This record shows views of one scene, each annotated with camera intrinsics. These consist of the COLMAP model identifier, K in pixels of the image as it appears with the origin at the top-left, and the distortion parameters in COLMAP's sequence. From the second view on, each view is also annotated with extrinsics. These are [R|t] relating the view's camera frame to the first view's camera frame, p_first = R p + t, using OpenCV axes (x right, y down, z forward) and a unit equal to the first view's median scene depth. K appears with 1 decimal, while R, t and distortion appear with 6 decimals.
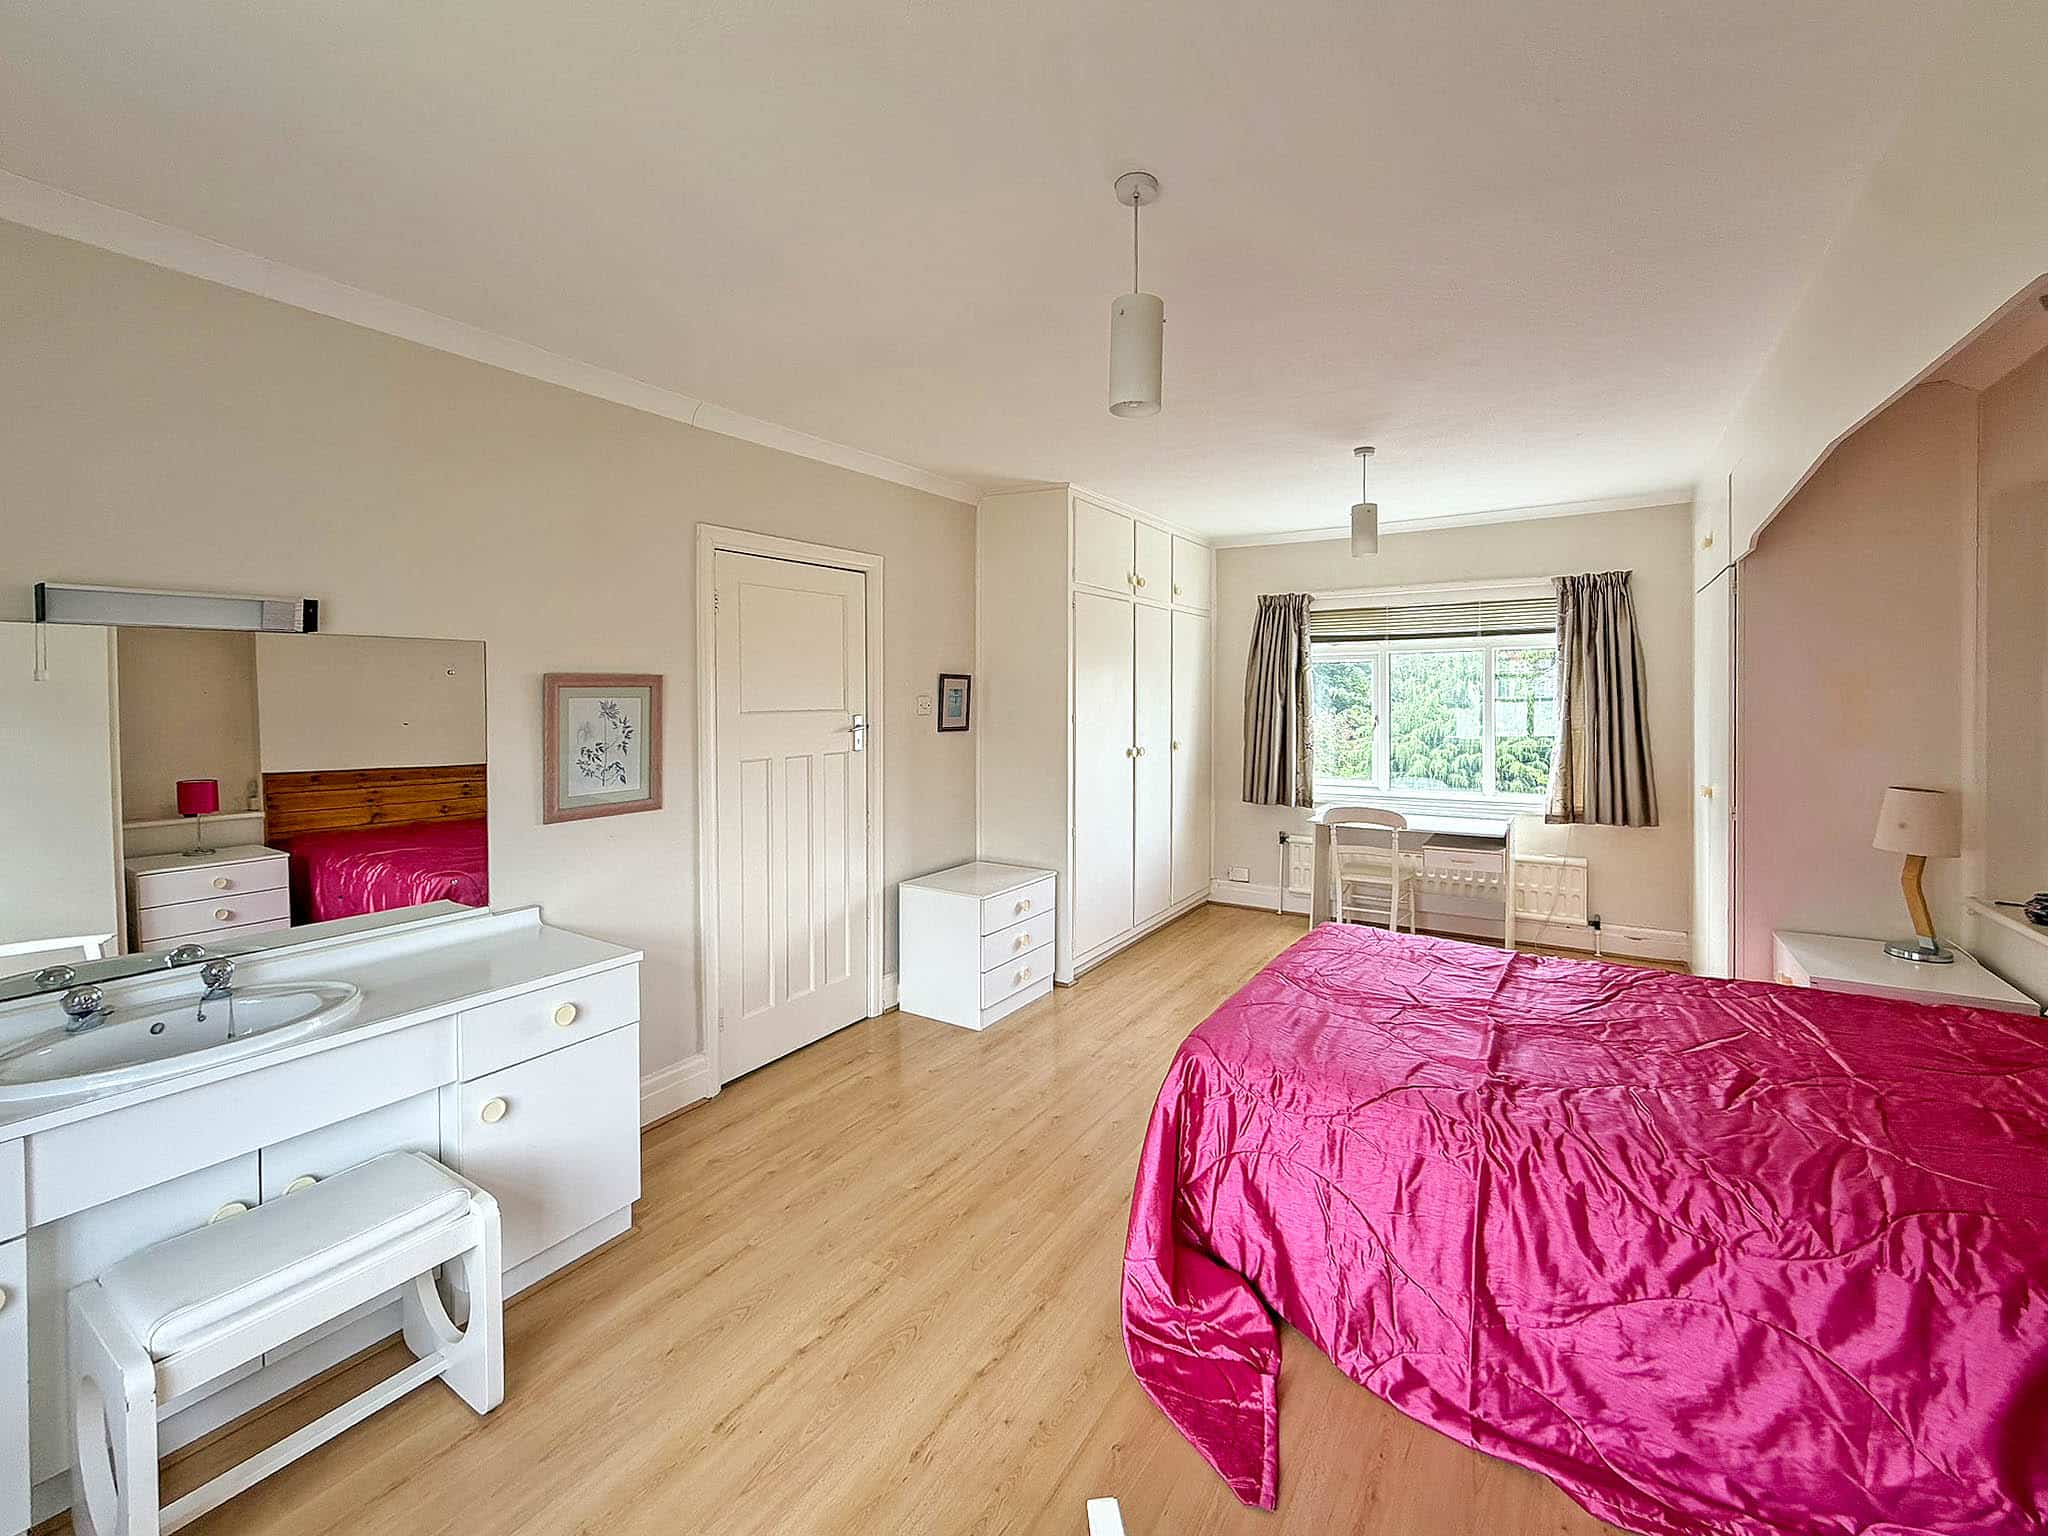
lens RADIAL K [[849.3, 0, 1029.1], [0, 849.3, 701.0], [0, 0, 1]] dist [-0.000556, -0.000050]
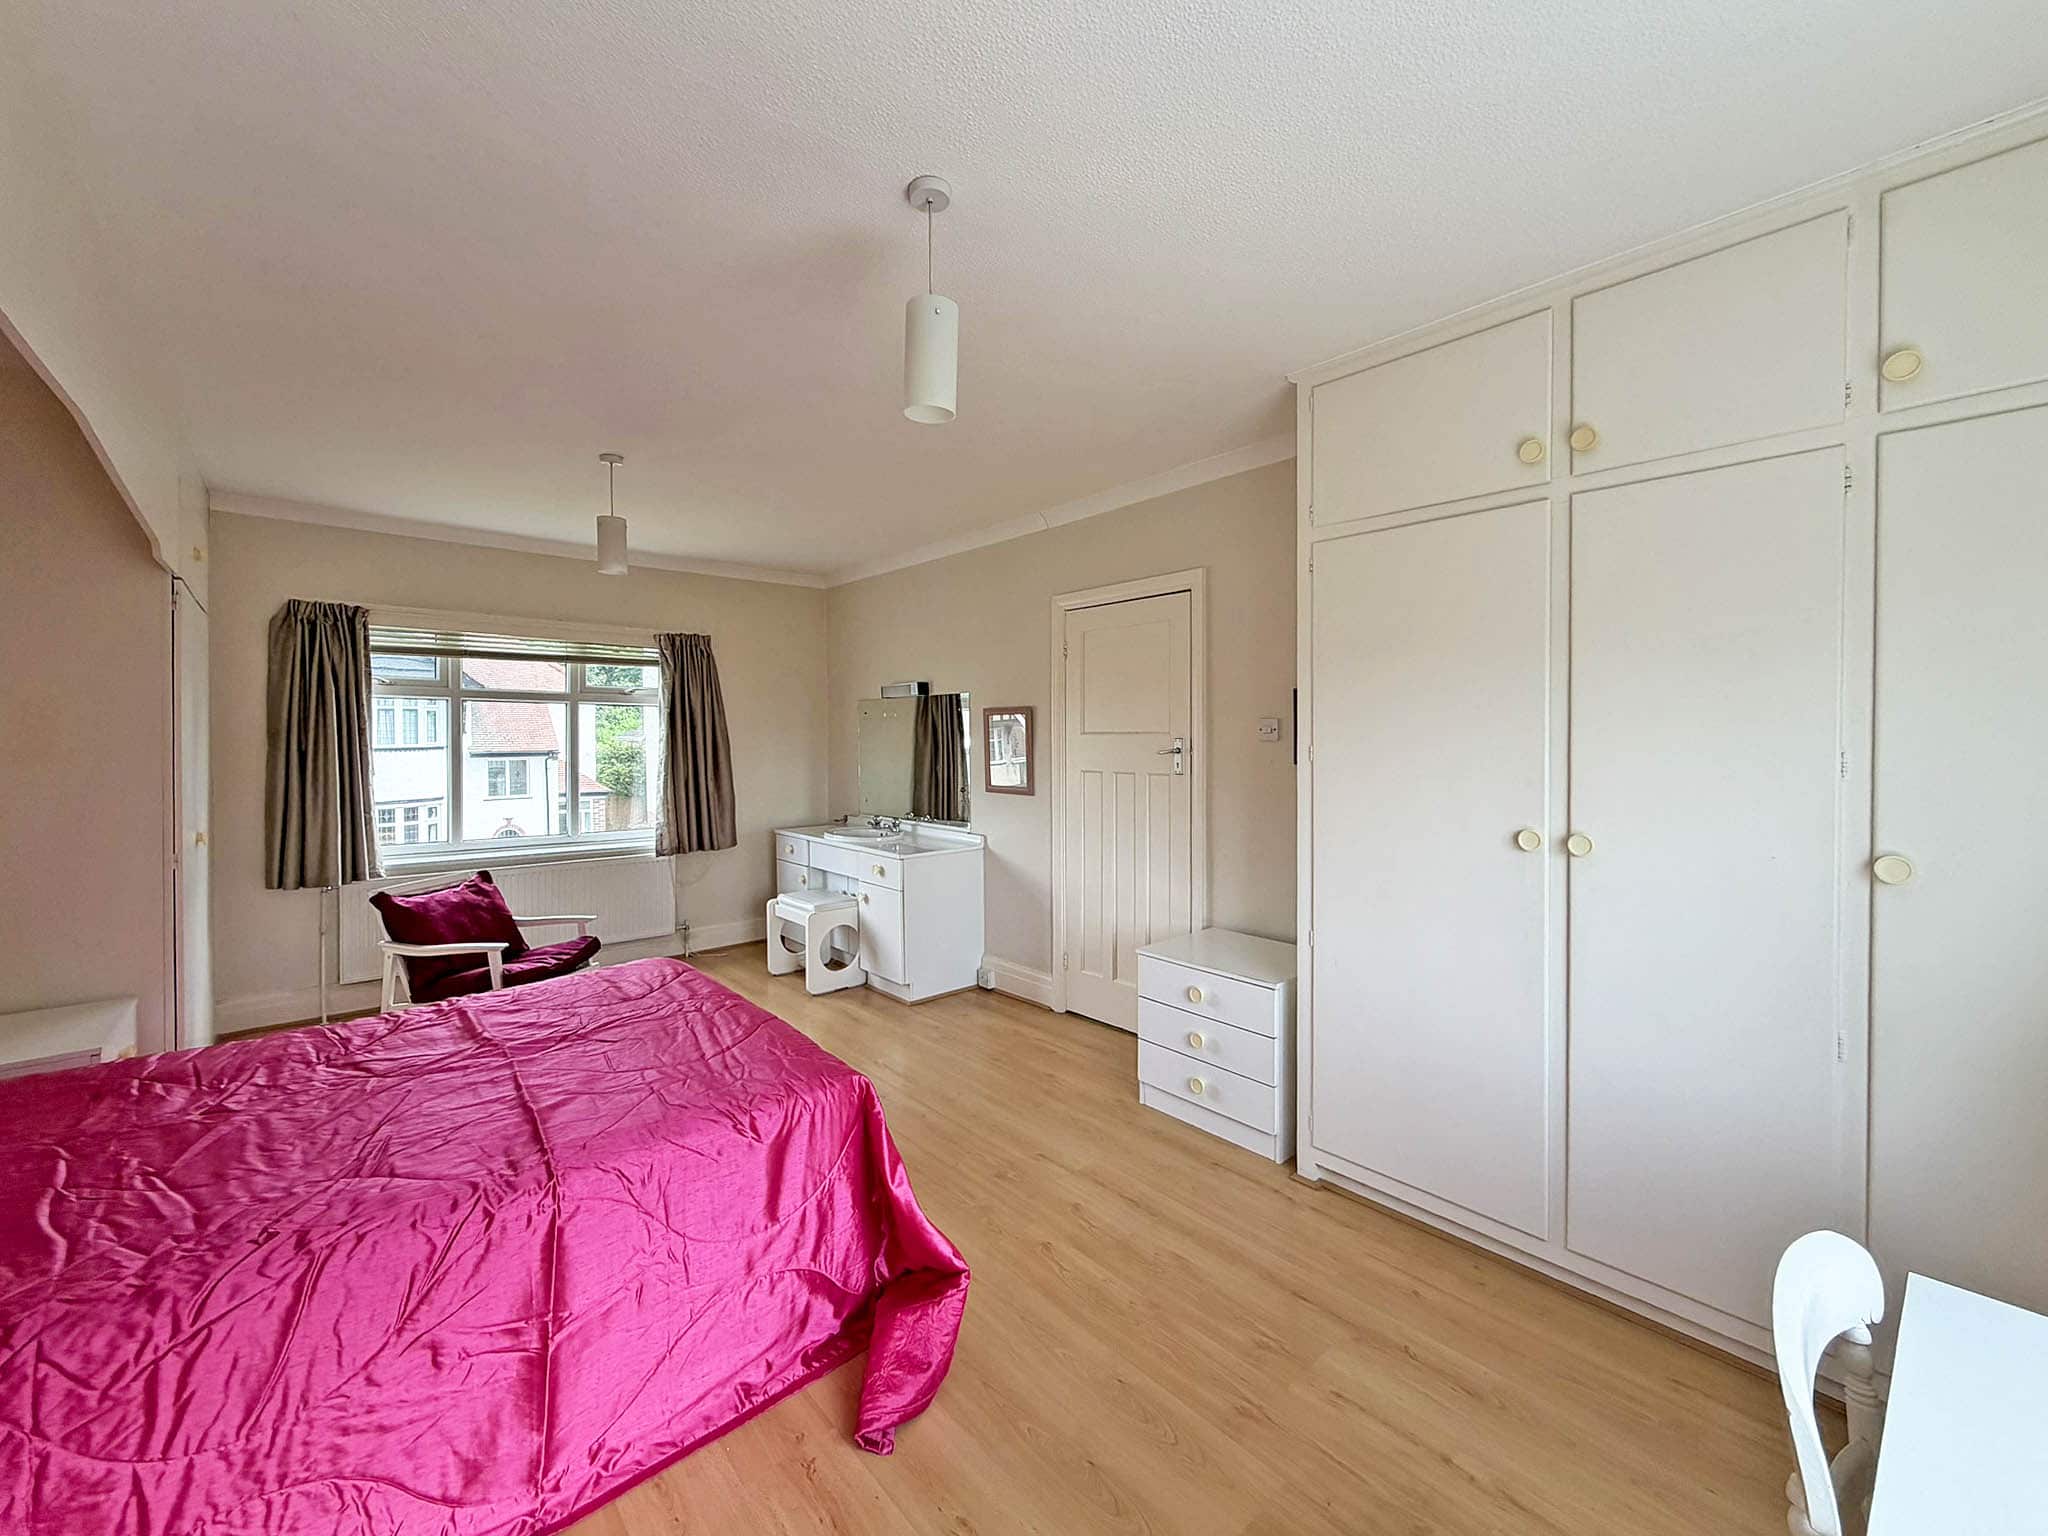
lens RADIAL K [[812.8, 0, 1029.3], [0, 812.8, 734.7], [0, 0, 1]] dist [-0.000382, 0.000014]
pose [[-0.256900, 0.011682, -0.966367, 0.874554], [-0.000518, 0.999925, 0.012225, 0.001077], [0.966438, 0.003642, -0.256875, 1.246877]]
